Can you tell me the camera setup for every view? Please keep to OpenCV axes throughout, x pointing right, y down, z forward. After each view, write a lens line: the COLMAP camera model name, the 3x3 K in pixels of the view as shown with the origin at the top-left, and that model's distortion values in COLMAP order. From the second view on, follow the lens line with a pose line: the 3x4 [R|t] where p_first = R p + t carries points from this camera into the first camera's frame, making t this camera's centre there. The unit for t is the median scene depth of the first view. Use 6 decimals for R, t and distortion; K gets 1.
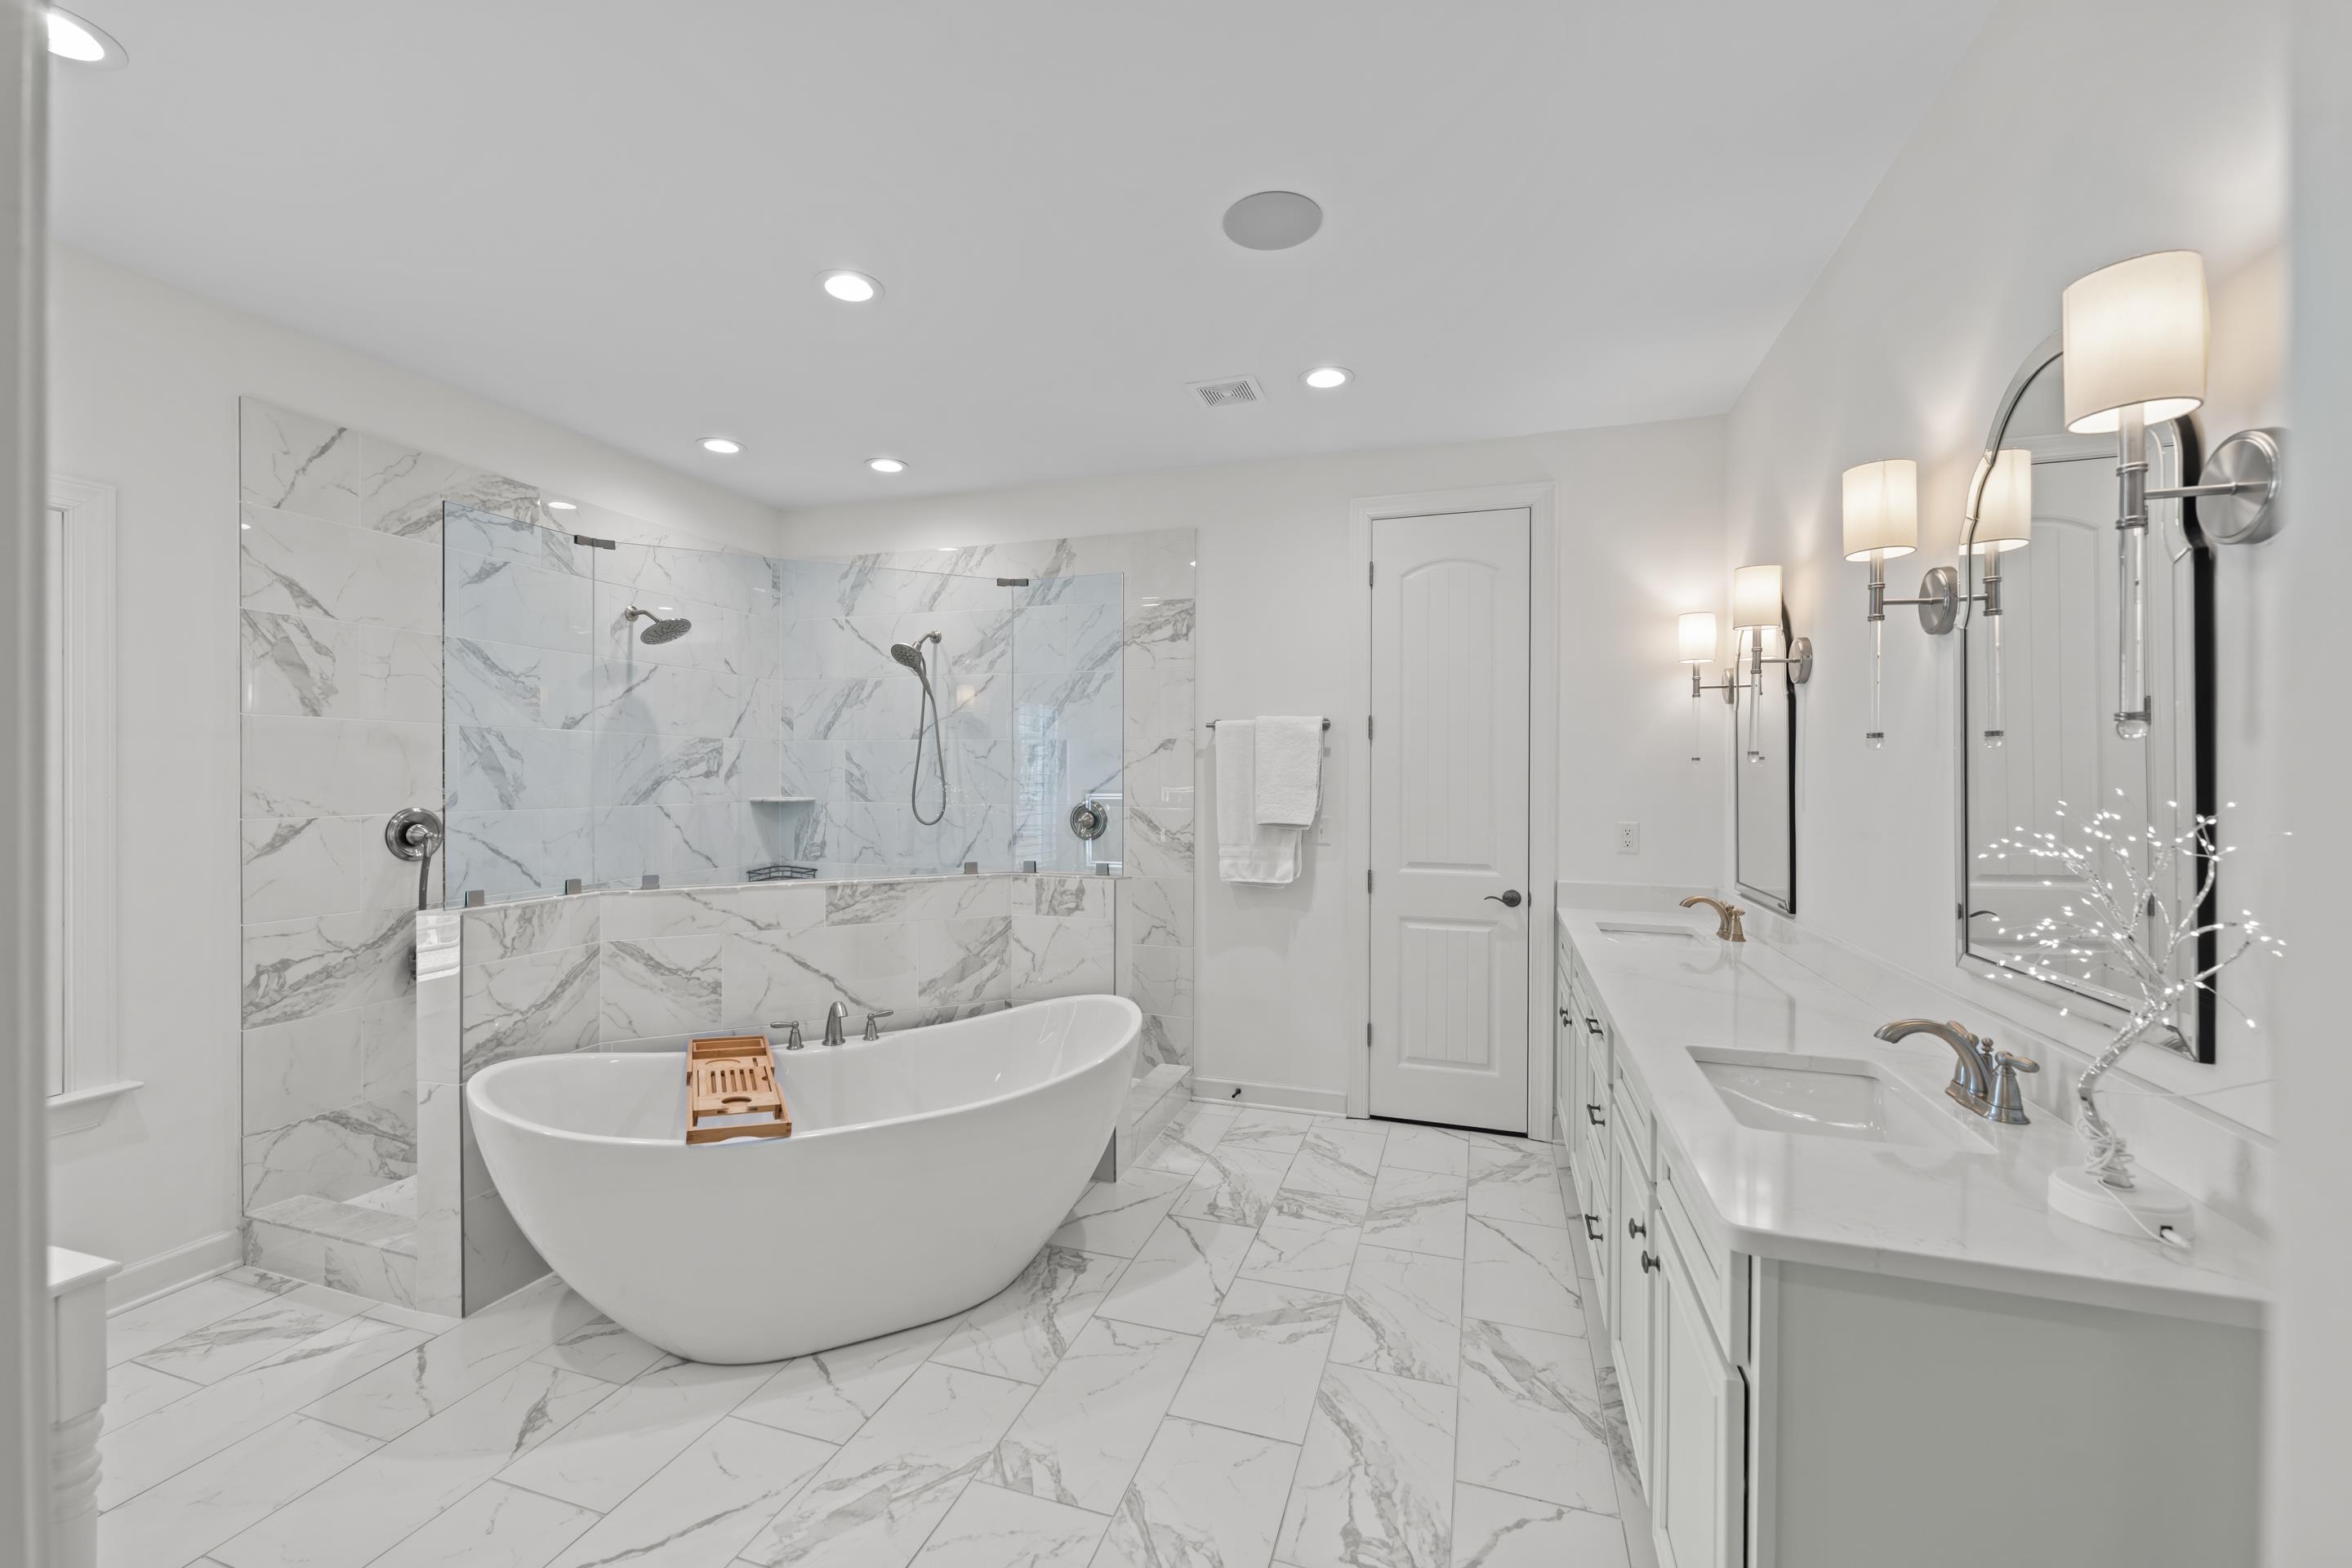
lens RADIAL K [[946.5, 0, 1134.2], [0, 946.5, 781.3], [0, 0, 1]] dist [-0.001778, 0.000162]
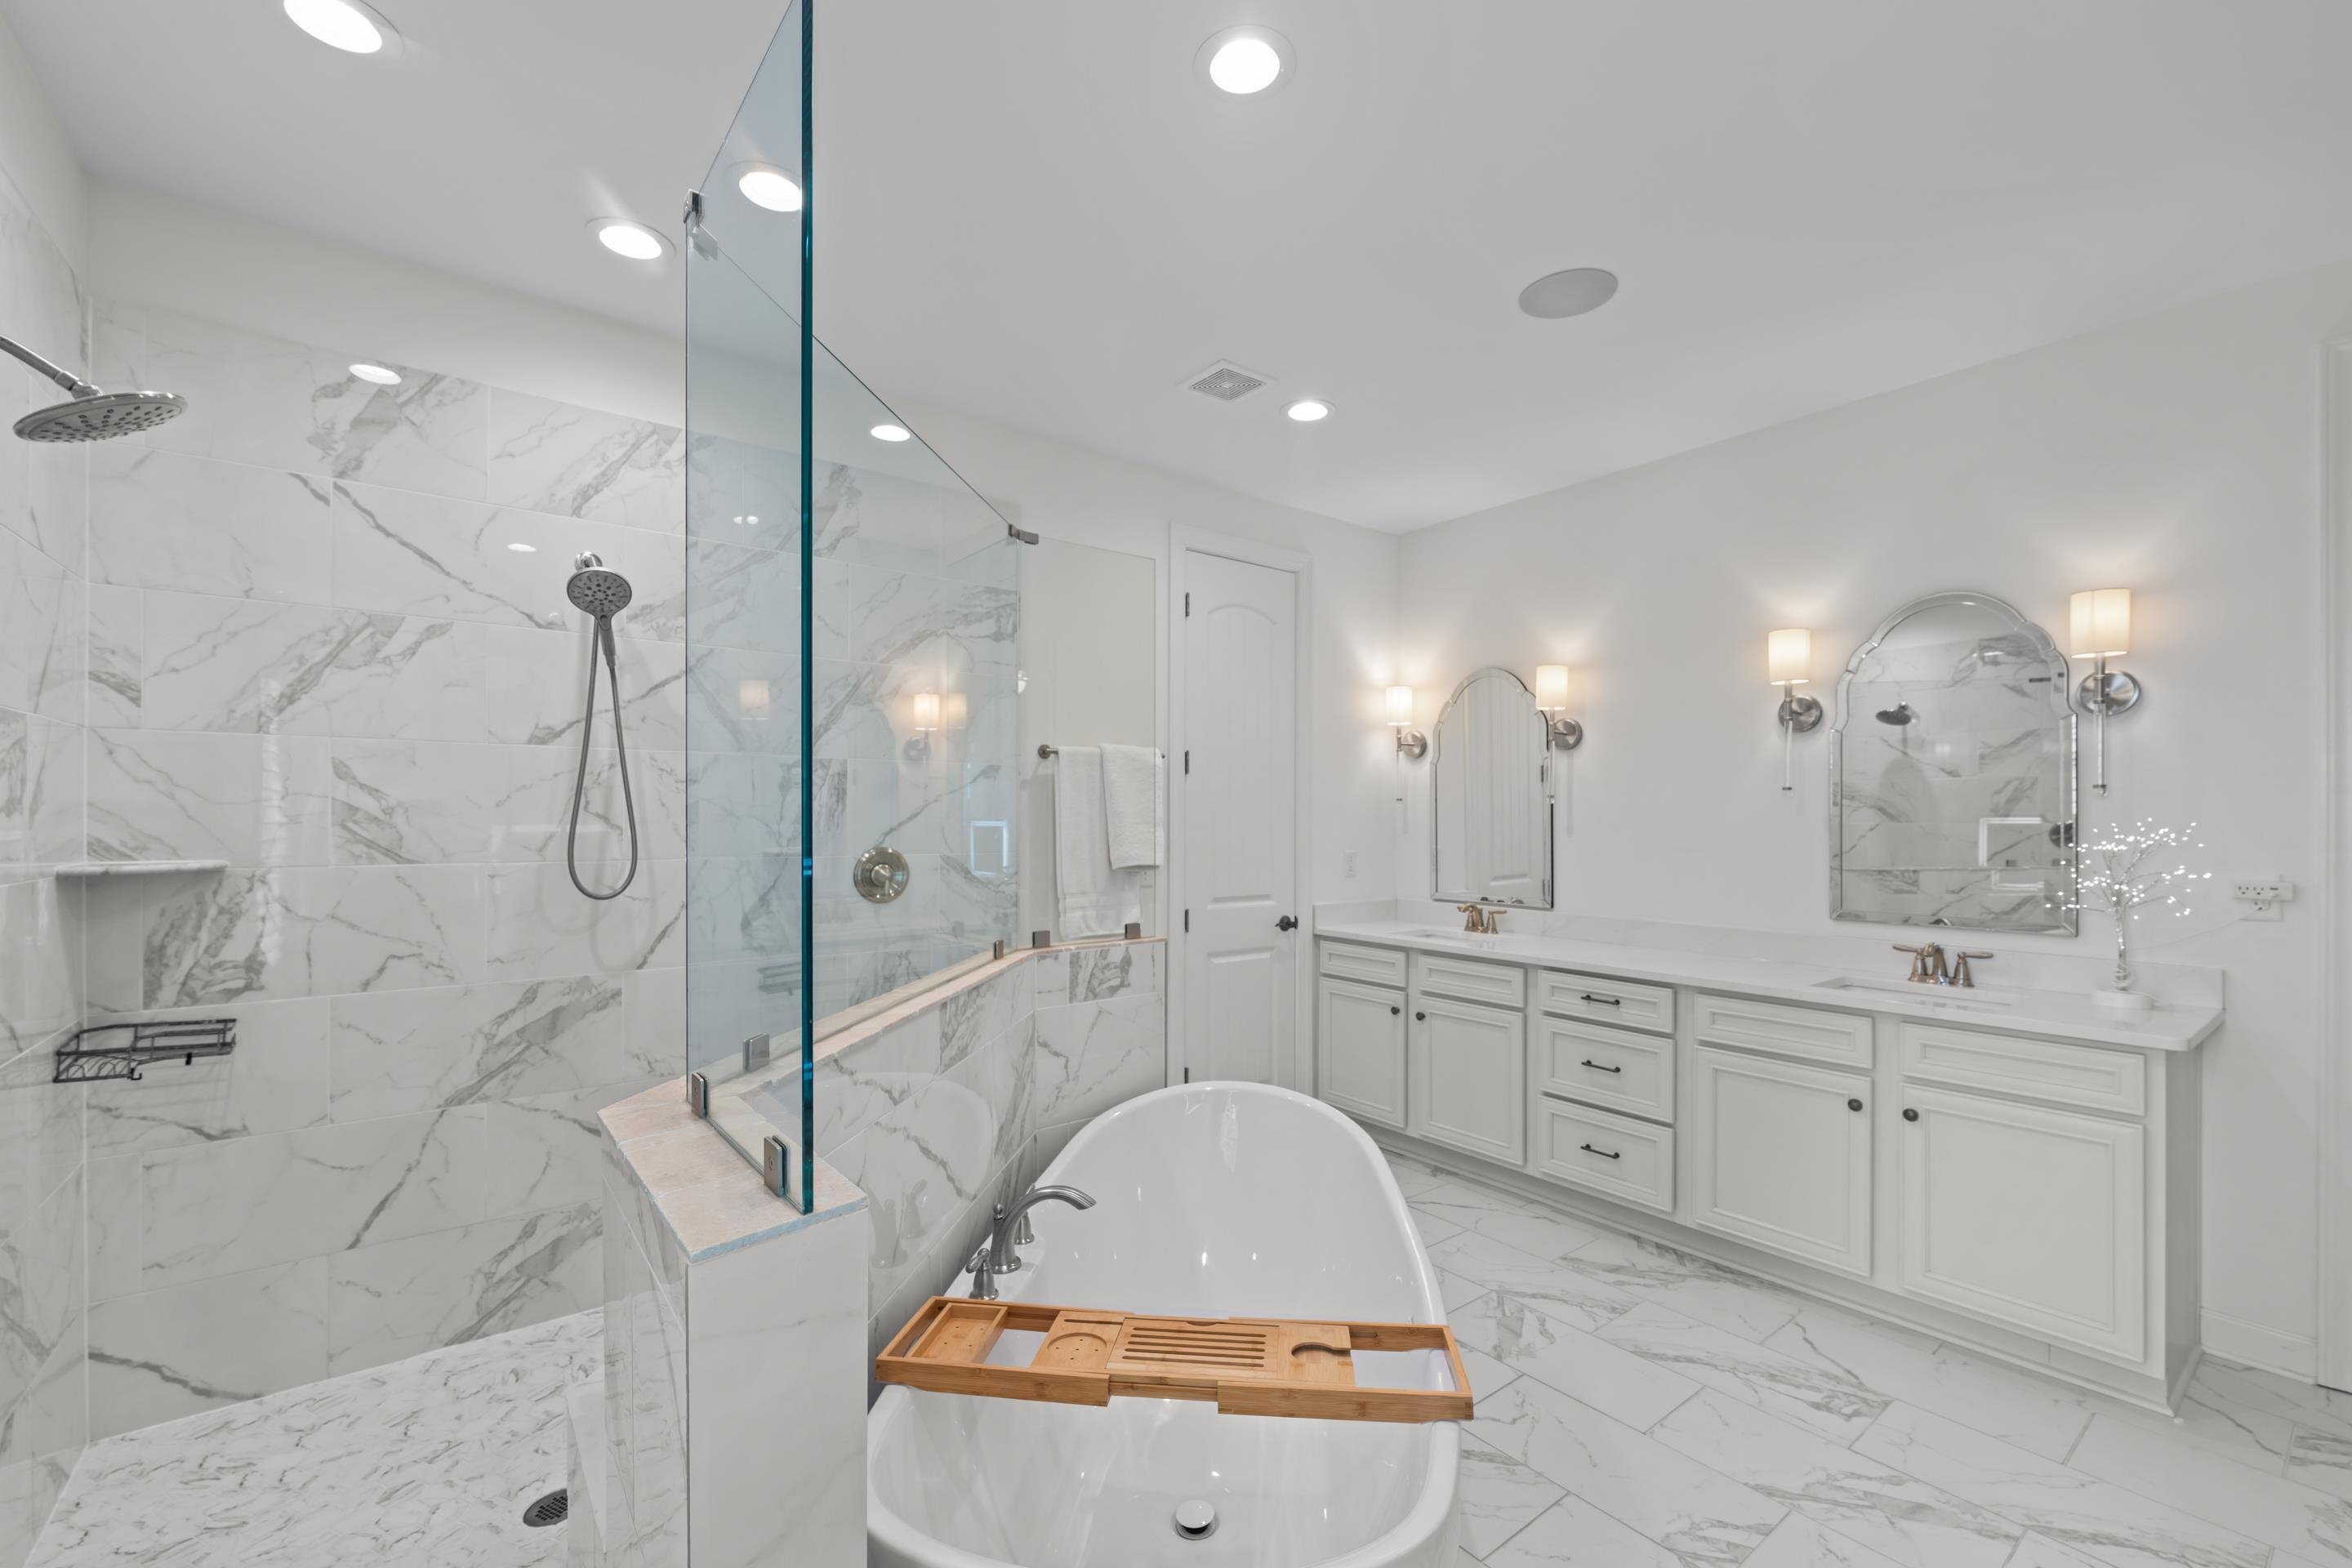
lens RADIAL K [[1036.9, 0, 1107.0], [0, 1036.9, 817.3], [0, 0, 1]] dist [0.002716, 0.000547]
pose [[0.530893, -0.003526, 0.847432, -0.725439], [0.003858, 0.999991, 0.001744, -0.003070], [-0.847430, 0.002344, 0.530901, 0.526415]]
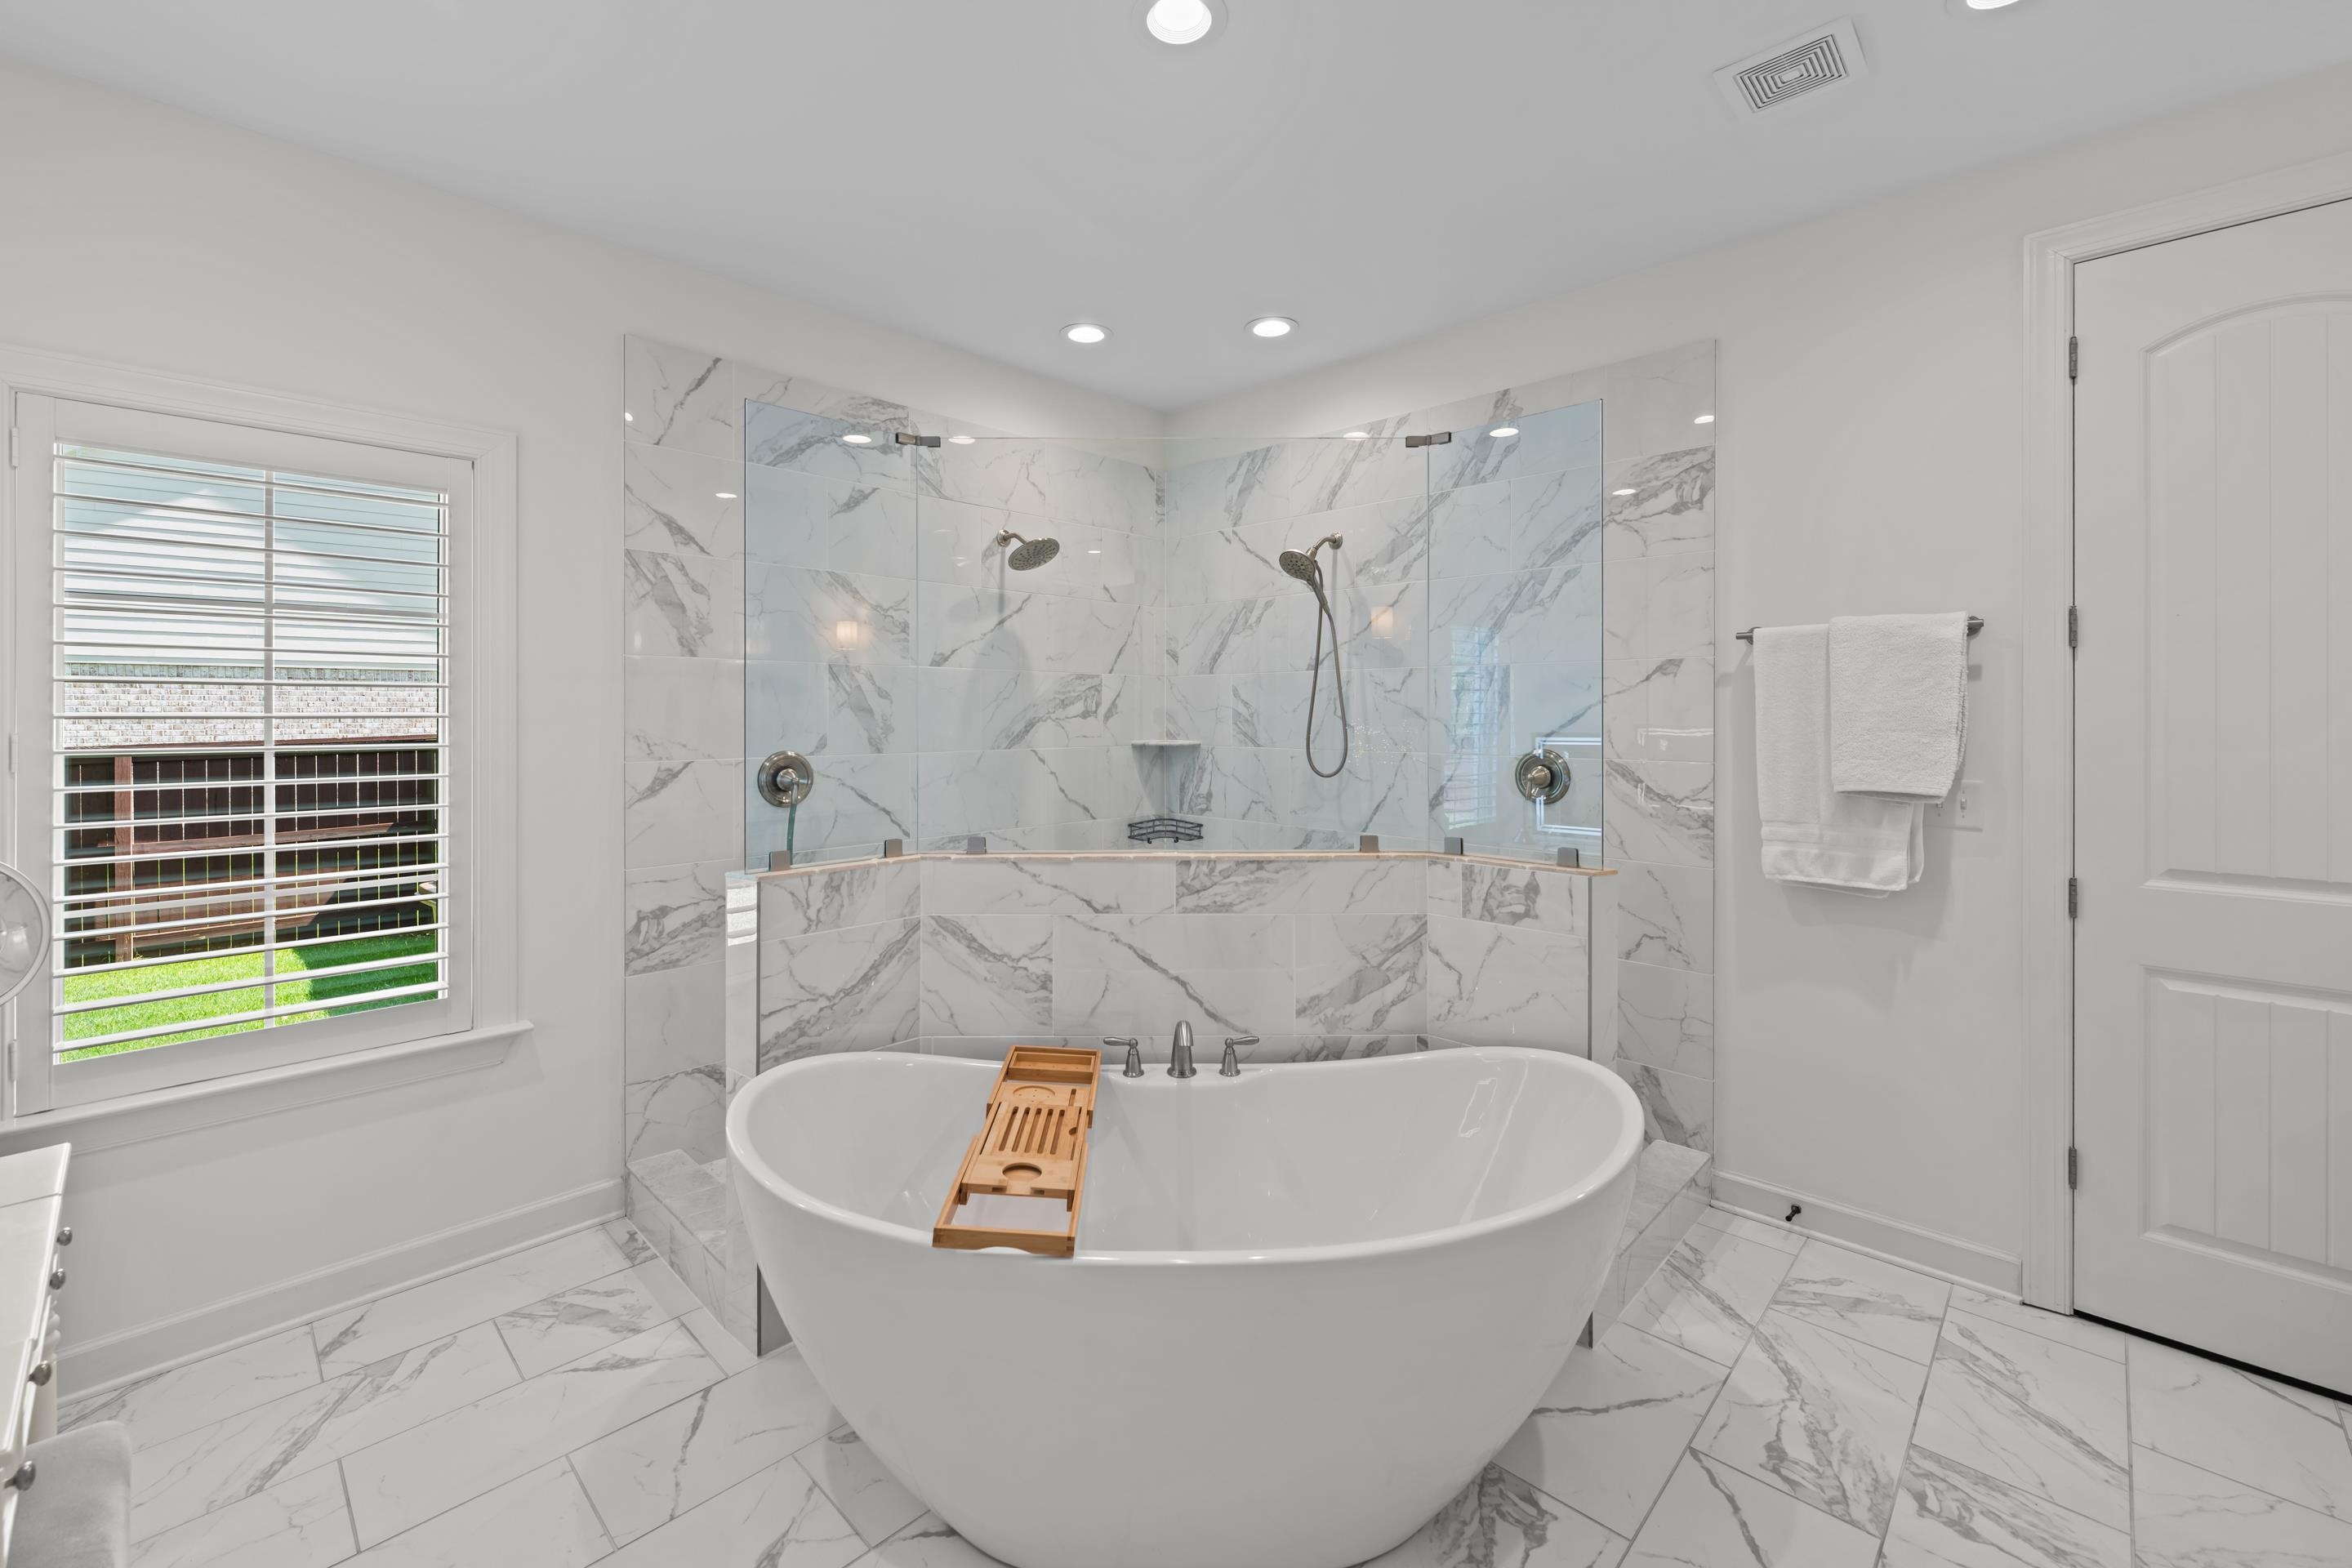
lens RADIAL K [[946.5, 0, 1179.0], [0, 946.5, 719.1], [0, 0, 1]] dist [-0.001778, 0.000162]
pose [[0.917921, -0.002412, -0.396755, -0.019488], [0.001568, 0.999996, -0.002452, -0.001195], [0.396760, 0.001629, 0.917921, 0.276342]]
